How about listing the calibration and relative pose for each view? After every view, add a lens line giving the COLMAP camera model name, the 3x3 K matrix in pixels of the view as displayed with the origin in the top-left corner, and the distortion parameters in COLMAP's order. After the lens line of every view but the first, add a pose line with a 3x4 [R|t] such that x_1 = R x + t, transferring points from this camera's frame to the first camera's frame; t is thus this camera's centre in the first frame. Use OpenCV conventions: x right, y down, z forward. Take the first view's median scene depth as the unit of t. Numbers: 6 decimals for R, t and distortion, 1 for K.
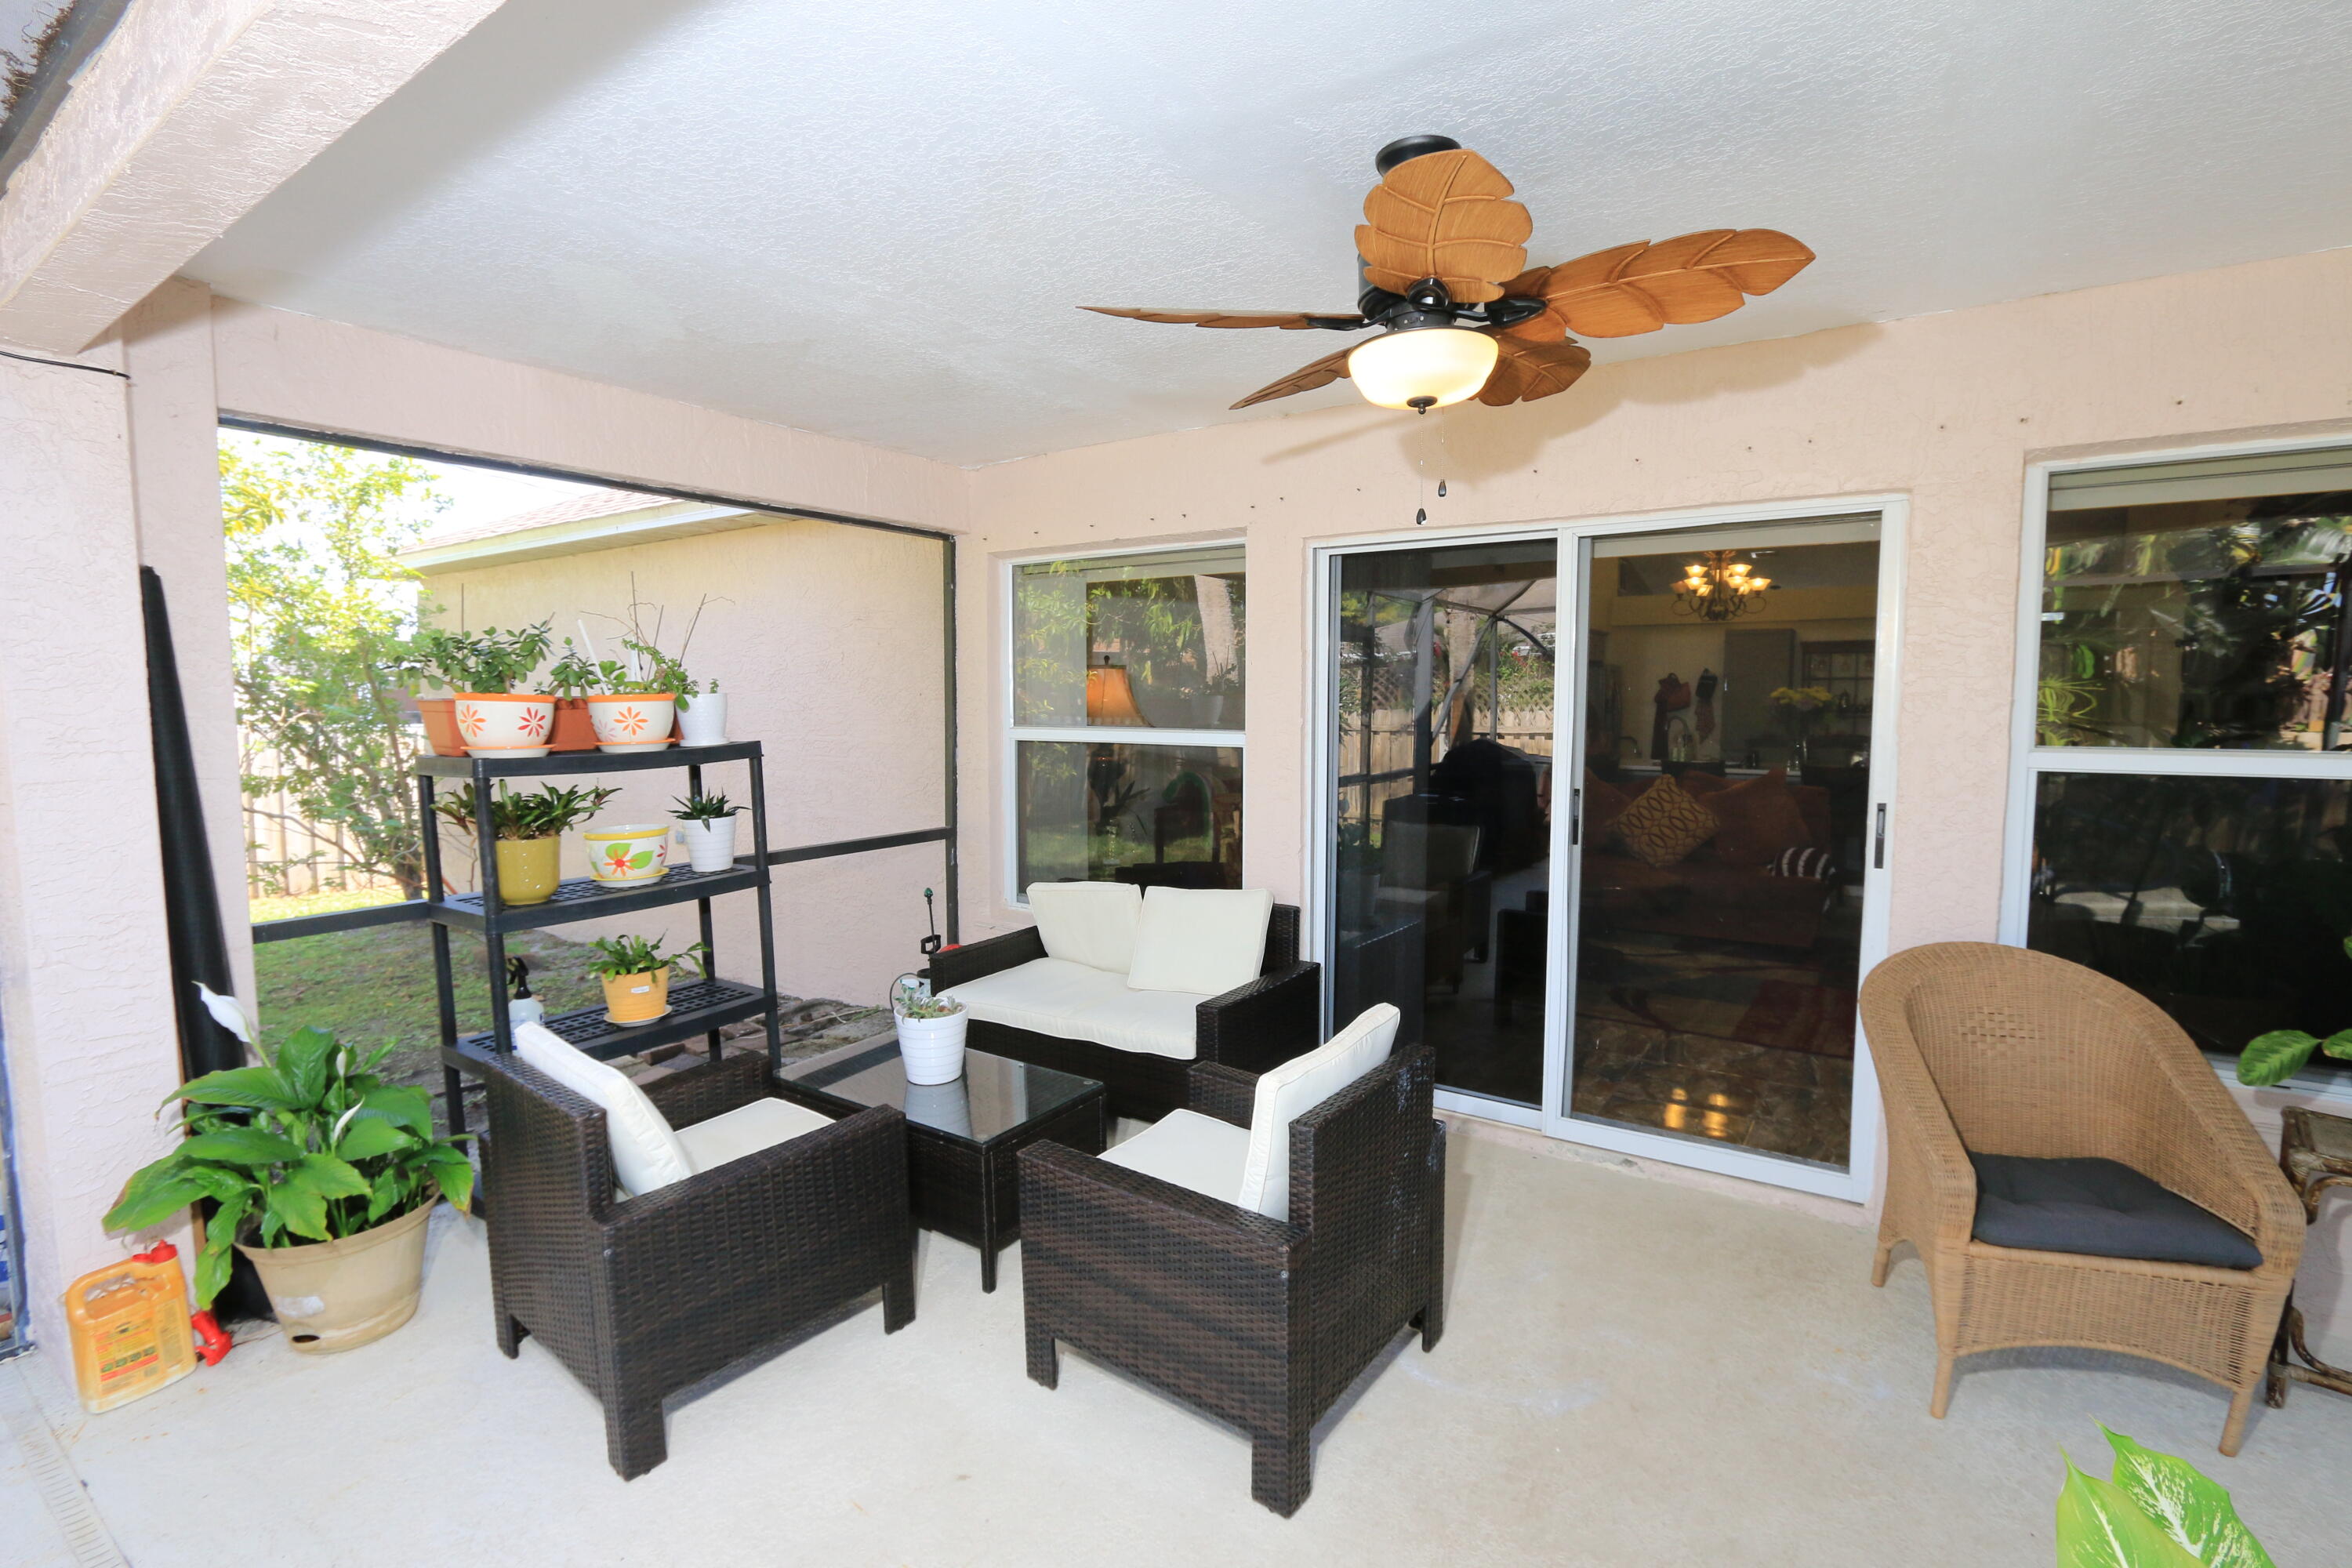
lens RADIAL K [[1079.4, 0, 1193.5], [0, 1079.4, 782.8], [0, 0, 1]] dist [-0.031218, 0.012518]
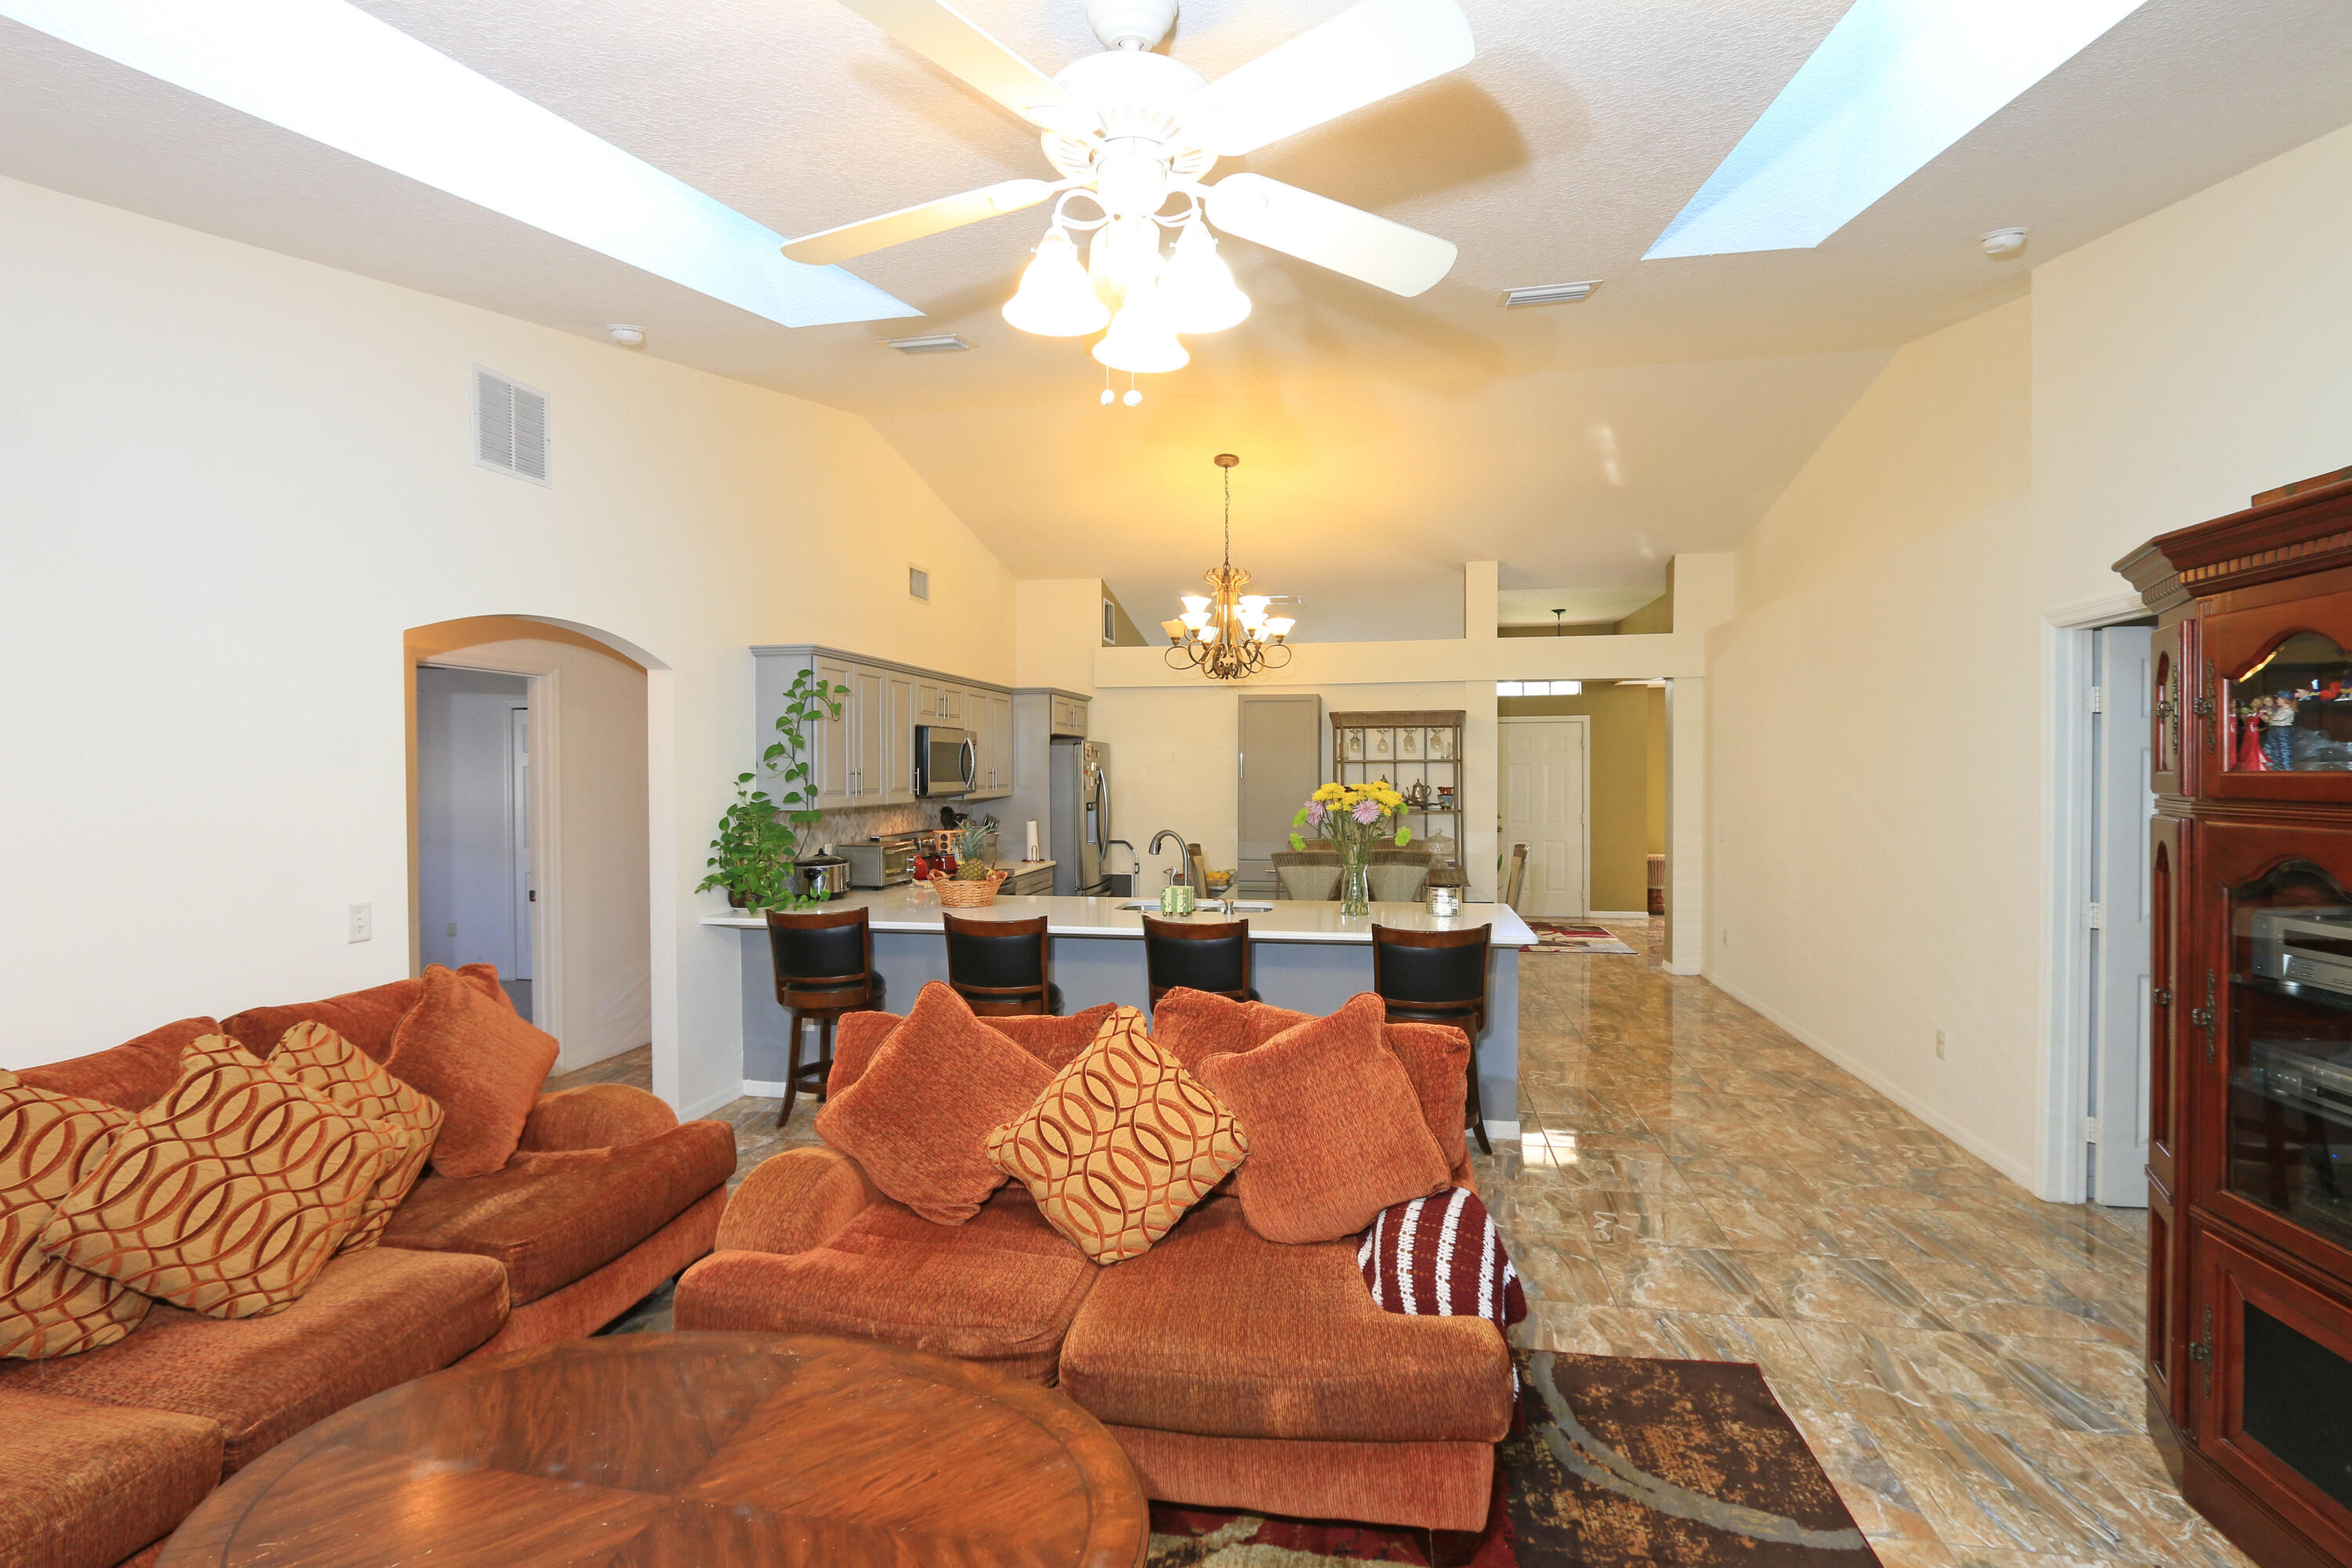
lens RADIAL K [[1079.4, 0, 1193.5], [0, 1079.4, 782.8], [0, 0, 1]] dist [-0.031218, 0.012518]
pose [[0.913984, -0.005618, 0.405711, 0.263575], [0.032546, 0.997697, -0.059504, -0.062510], [-0.404443, 0.067590, 0.912062, 0.536533]]
